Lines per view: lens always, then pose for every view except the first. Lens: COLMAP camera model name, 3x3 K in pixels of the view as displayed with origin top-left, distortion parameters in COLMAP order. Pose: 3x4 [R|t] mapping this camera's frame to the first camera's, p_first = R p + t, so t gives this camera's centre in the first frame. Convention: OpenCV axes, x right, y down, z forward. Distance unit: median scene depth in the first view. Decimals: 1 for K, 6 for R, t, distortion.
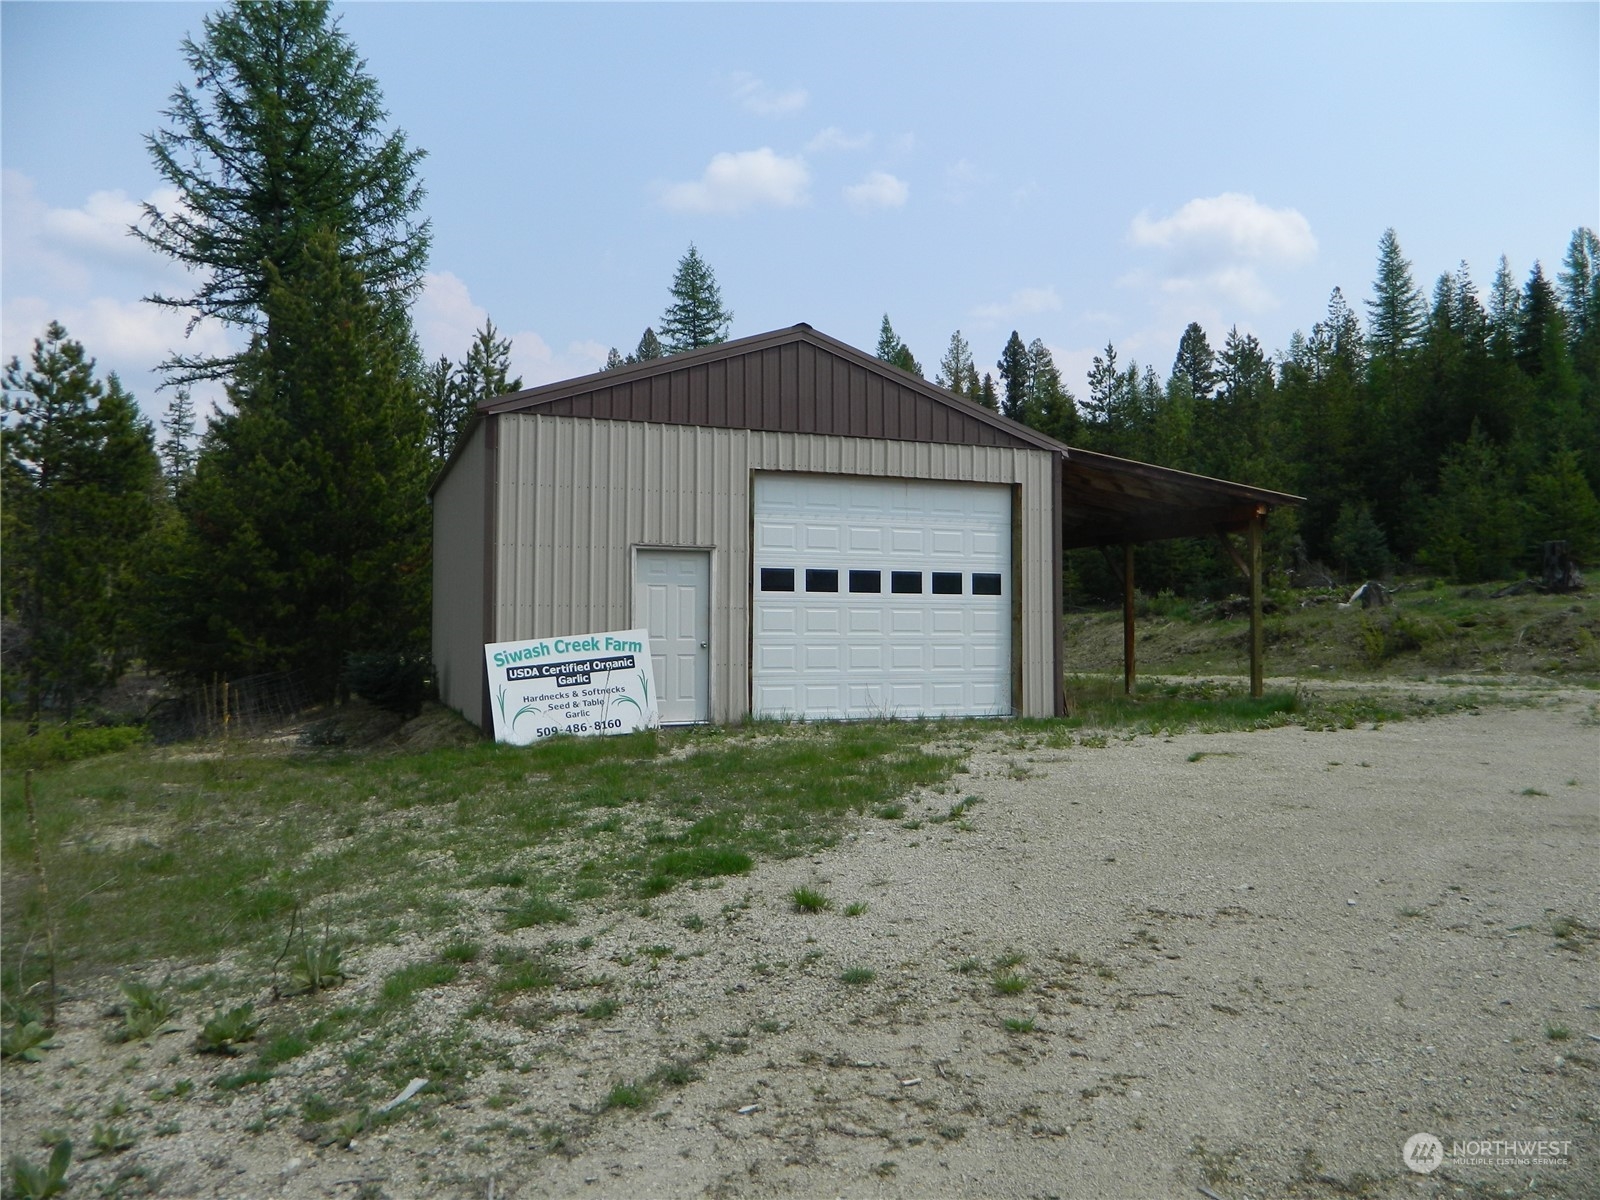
lens RADIAL K [[1164.0, 0, 799.9], [0, 1164.0, 597.5], [0, 0, 1]] dist [-0.005447, -0.001071]
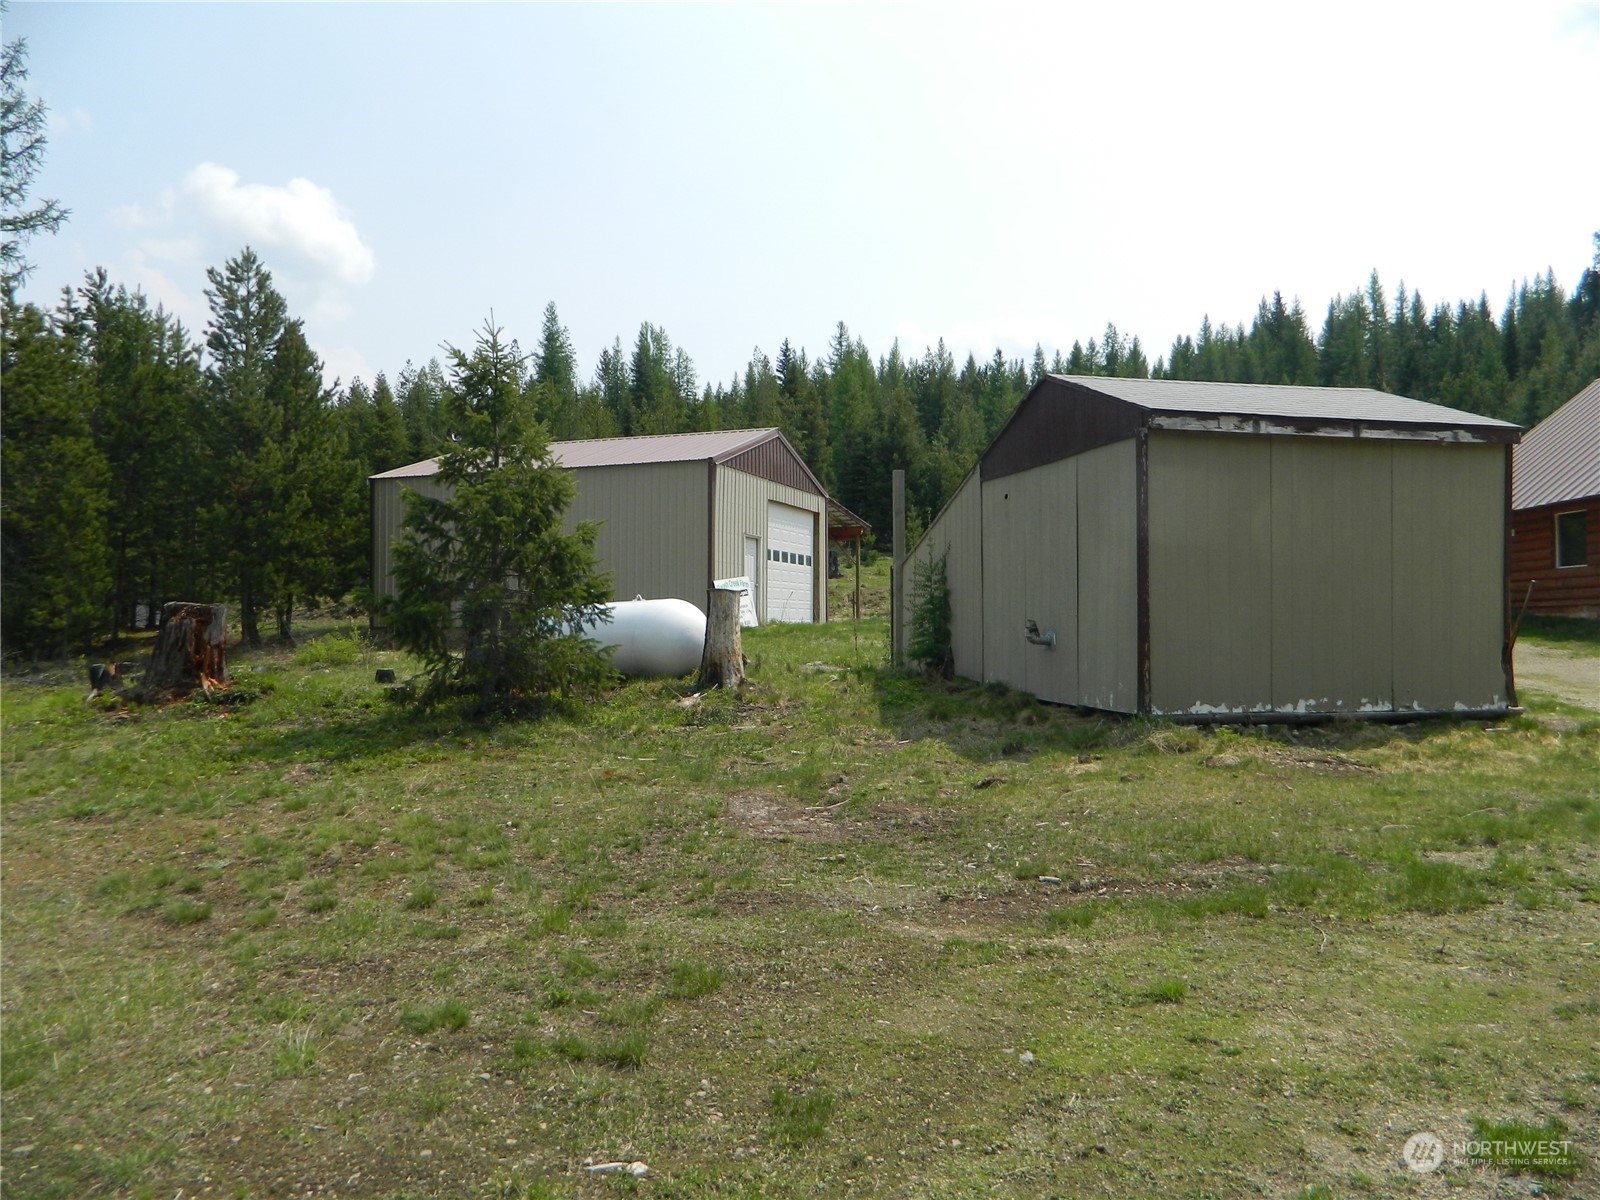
lens RADIAL K [[1164.0, 0, 799.3], [0, 1164.0, 605.7], [0, 0, 1]] dist [-0.005447, -0.001071]
pose [[0.662530, 0.002557, 0.749031, -1.394488], [-0.011206, 0.999916, 0.006498, 0.055361], [-0.748951, -0.012699, 0.662503, -0.358587]]
